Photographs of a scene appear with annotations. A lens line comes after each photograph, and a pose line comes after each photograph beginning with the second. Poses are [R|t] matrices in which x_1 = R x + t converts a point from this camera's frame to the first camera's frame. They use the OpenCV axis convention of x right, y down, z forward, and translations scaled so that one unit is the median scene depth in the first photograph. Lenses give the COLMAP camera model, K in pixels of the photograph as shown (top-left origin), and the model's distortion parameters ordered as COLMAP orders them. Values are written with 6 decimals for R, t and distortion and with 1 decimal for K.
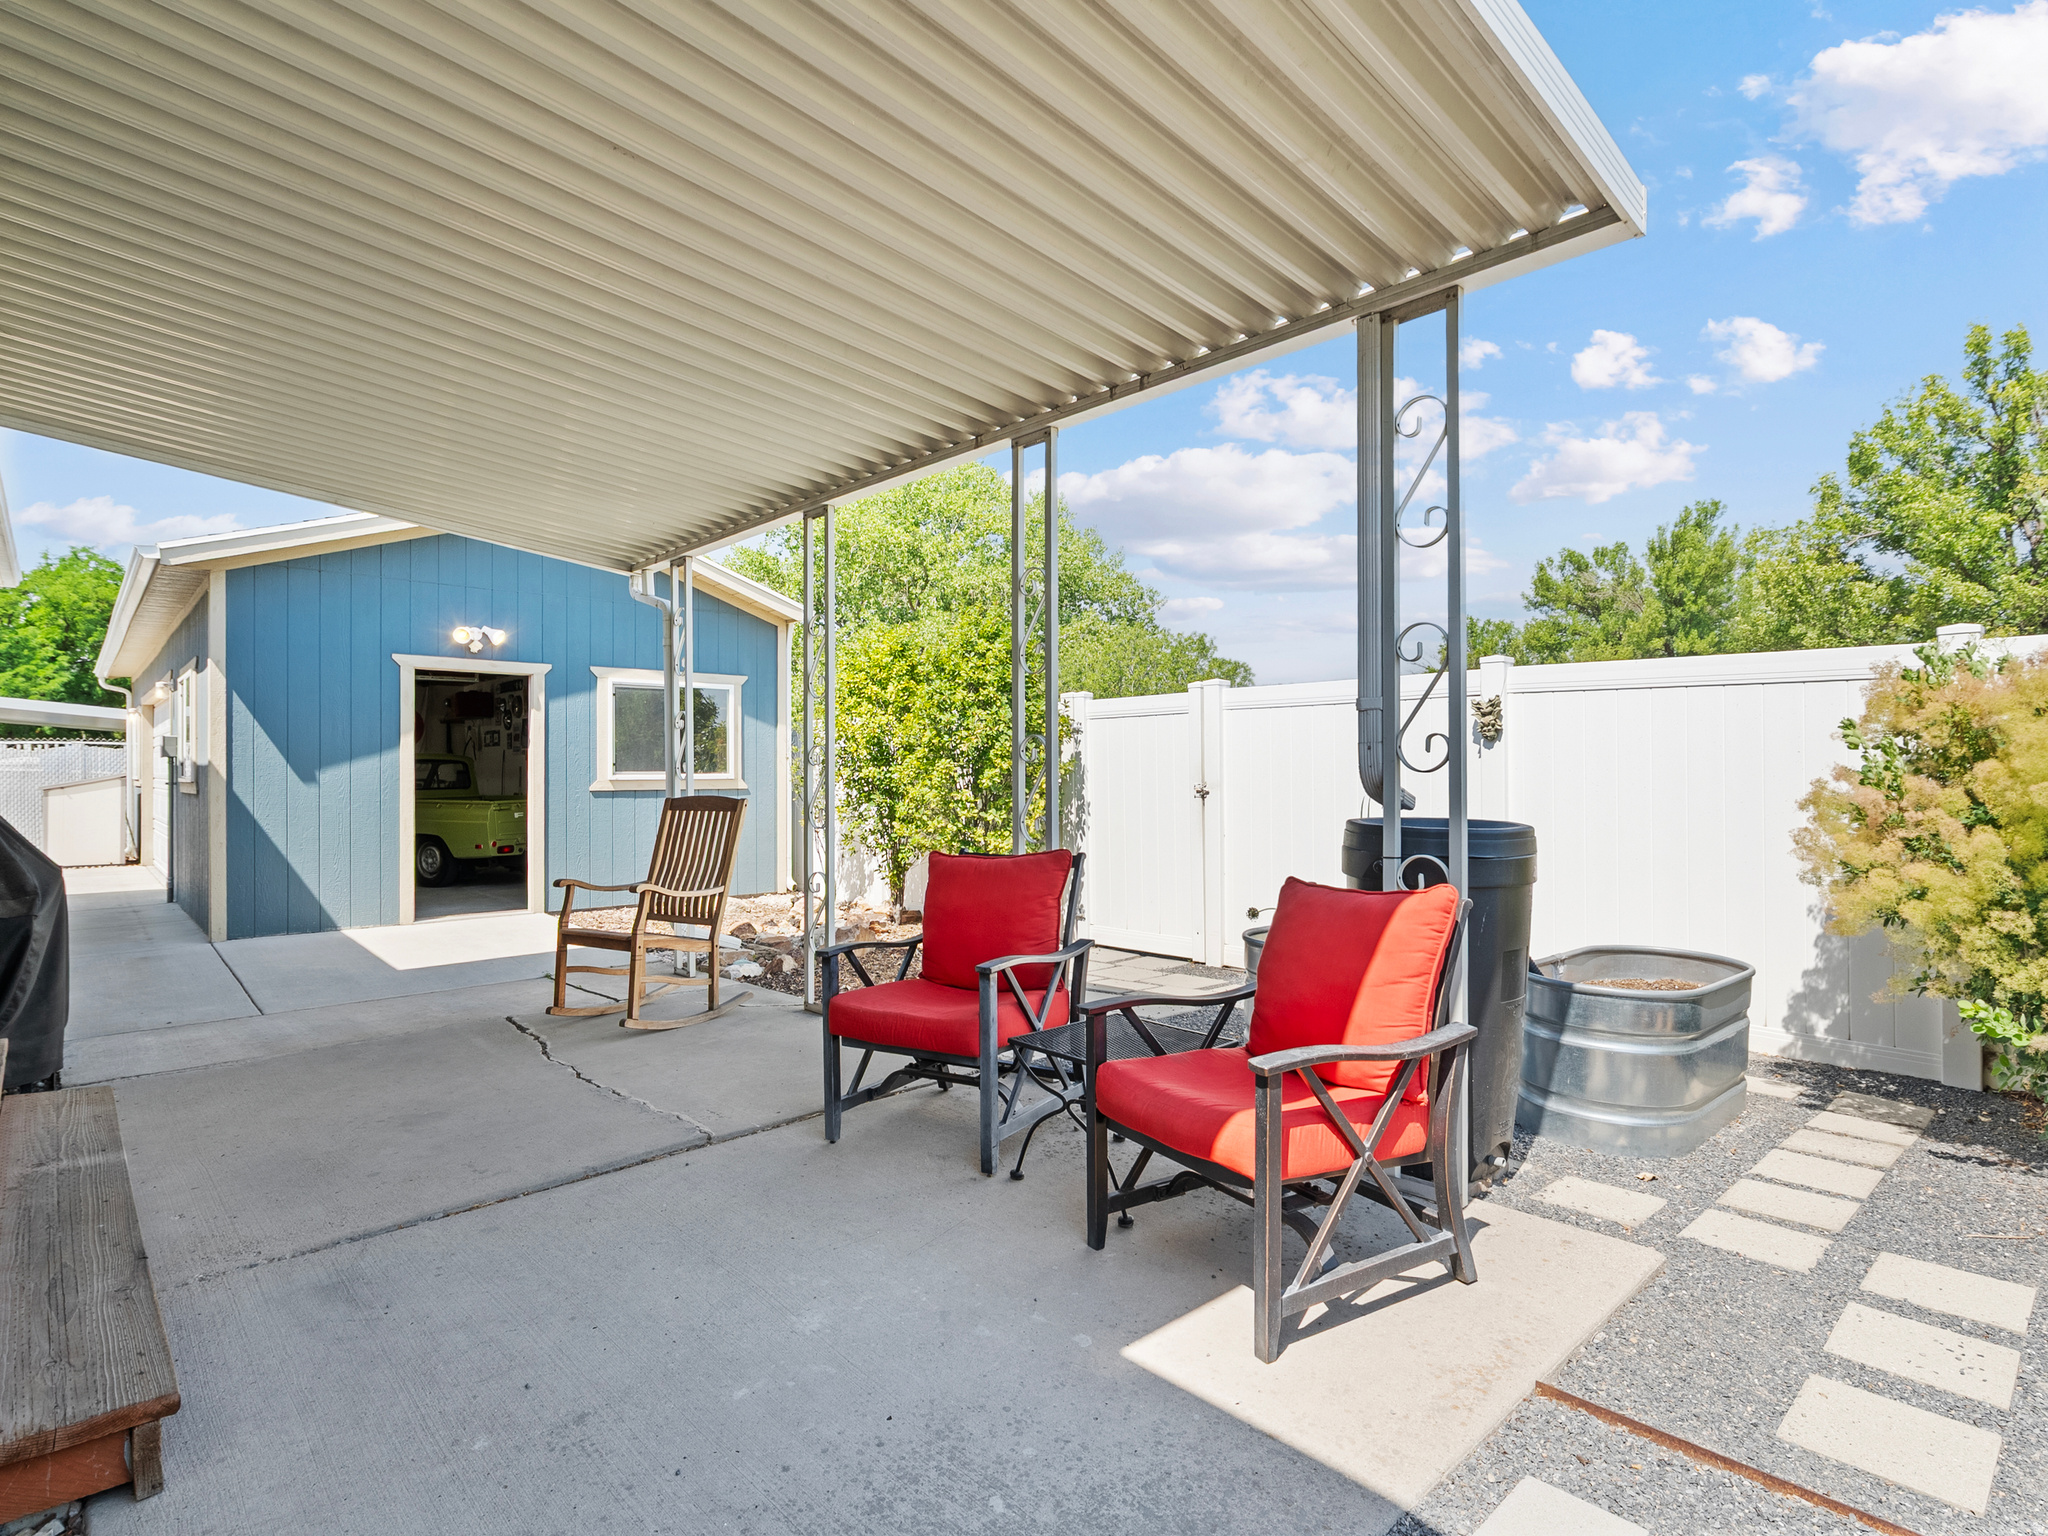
lens RADIAL K [[1031.0, 0, 1024.2], [0, 1031.0, 768.3], [0, 0, 1]] dist [-0.004474, 0.000571]
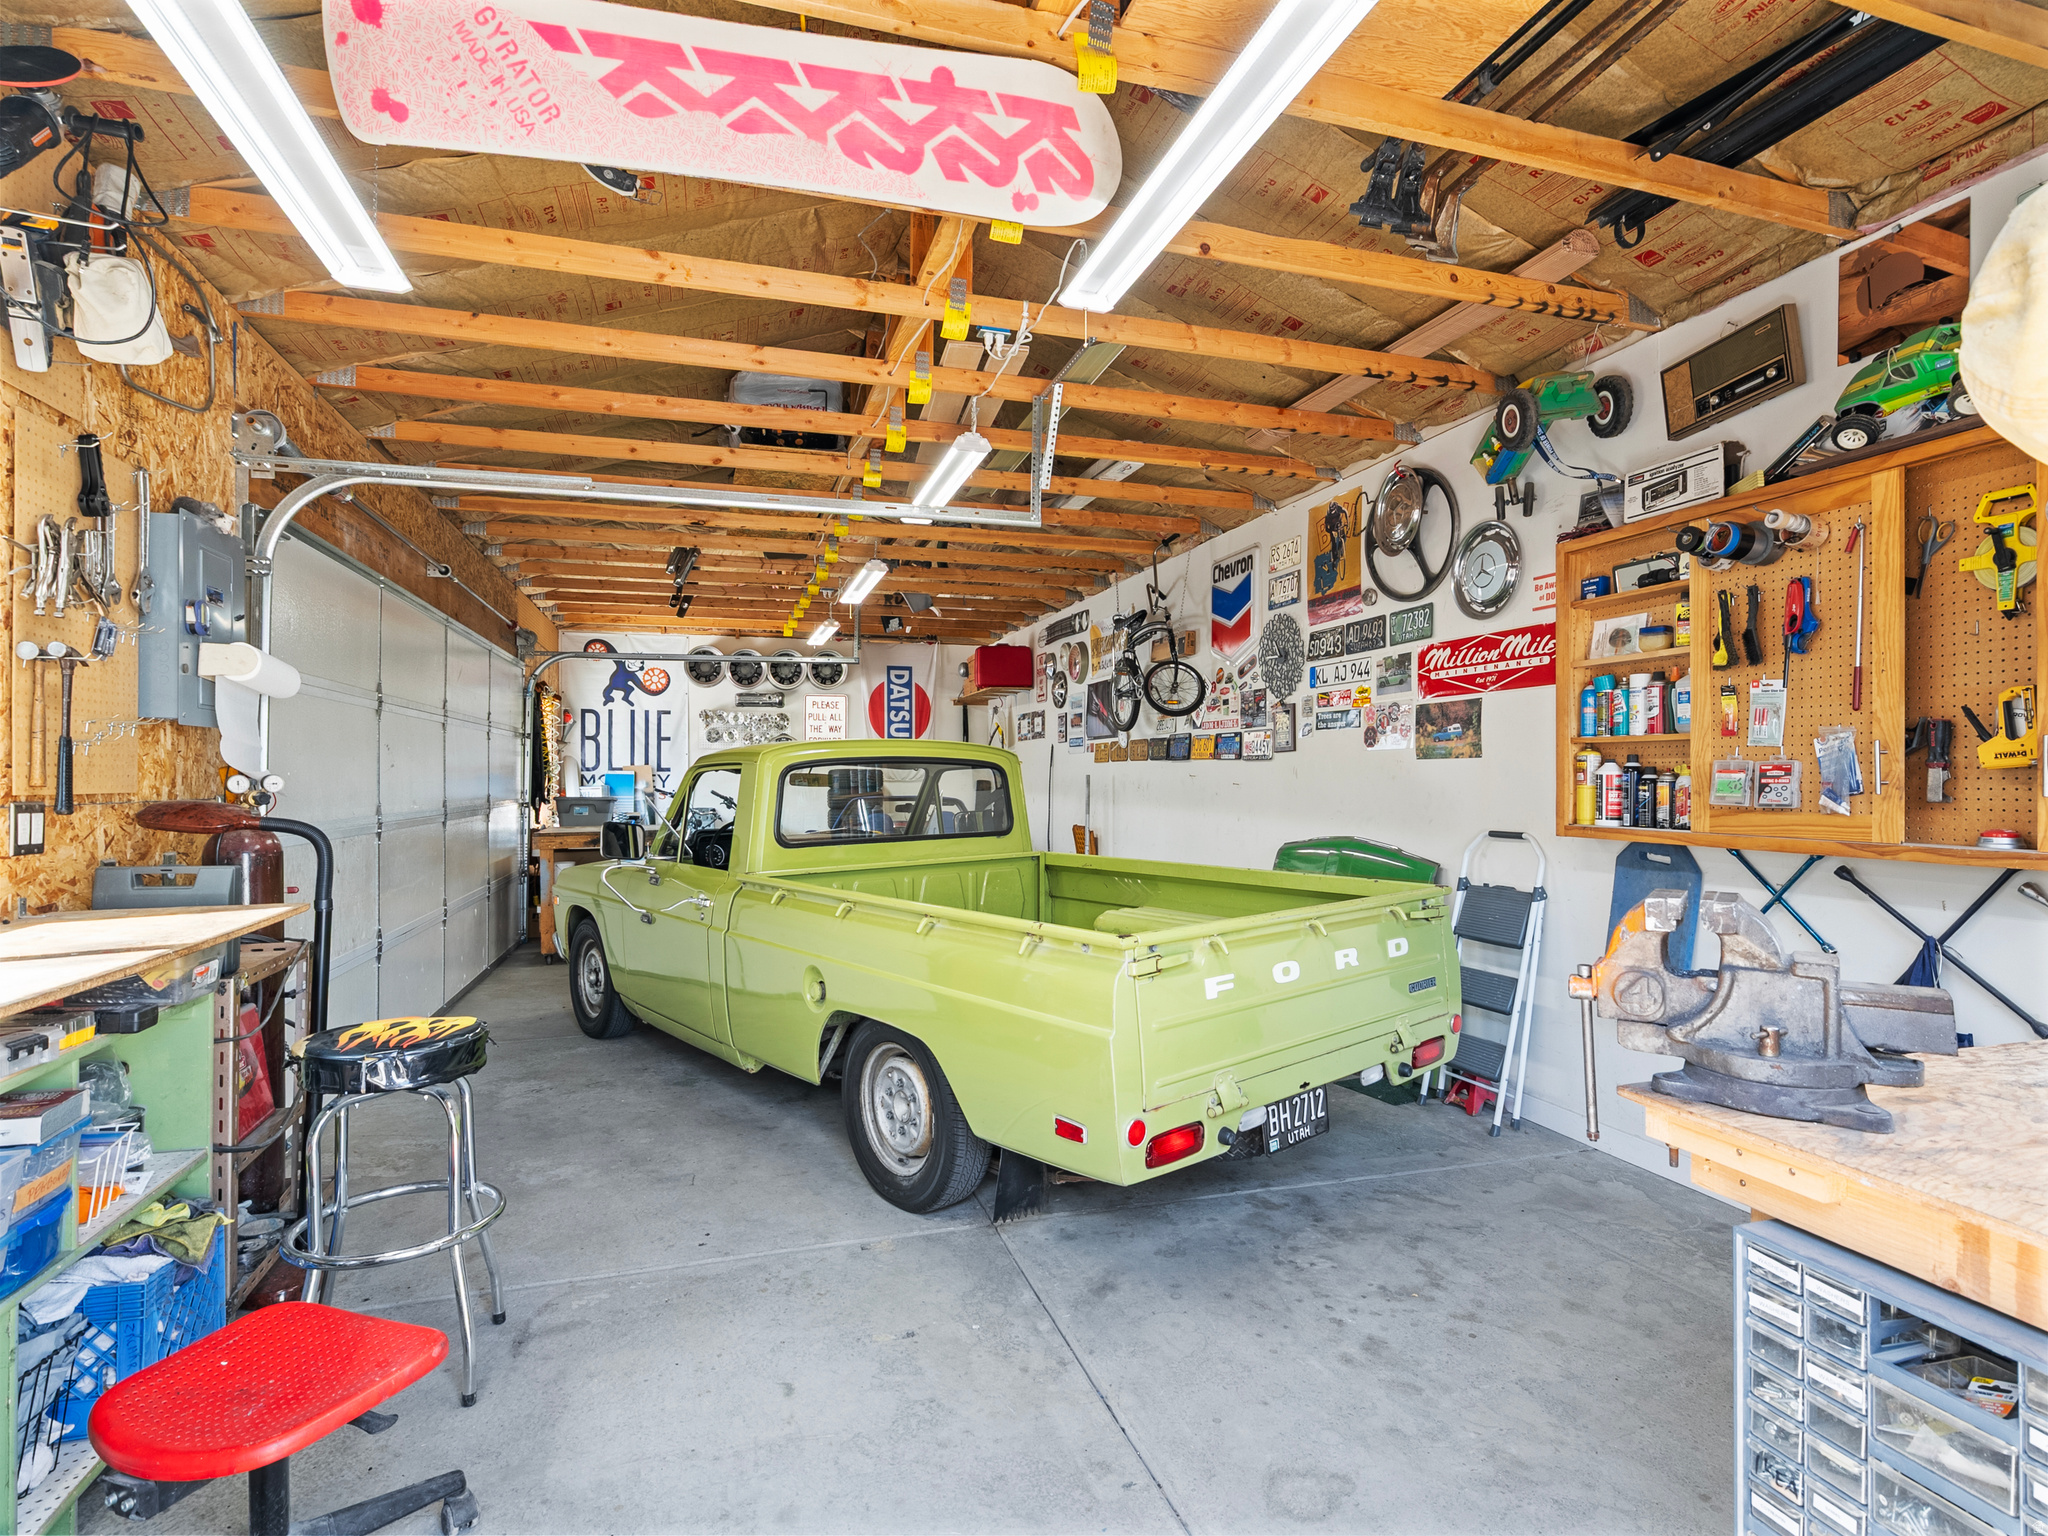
lens RADIAL K [[1031.0, 0, 1022.4], [0, 1031.0, 773.3], [0, 0, 1]] dist [-0.004474, 0.000571]
pose [[0.898317, 0.008612, -0.439263, -0.274259], [-0.011085, 0.999934, -0.003064, -0.000513], [0.439208, 0.007622, 0.898353, 0.491834]]
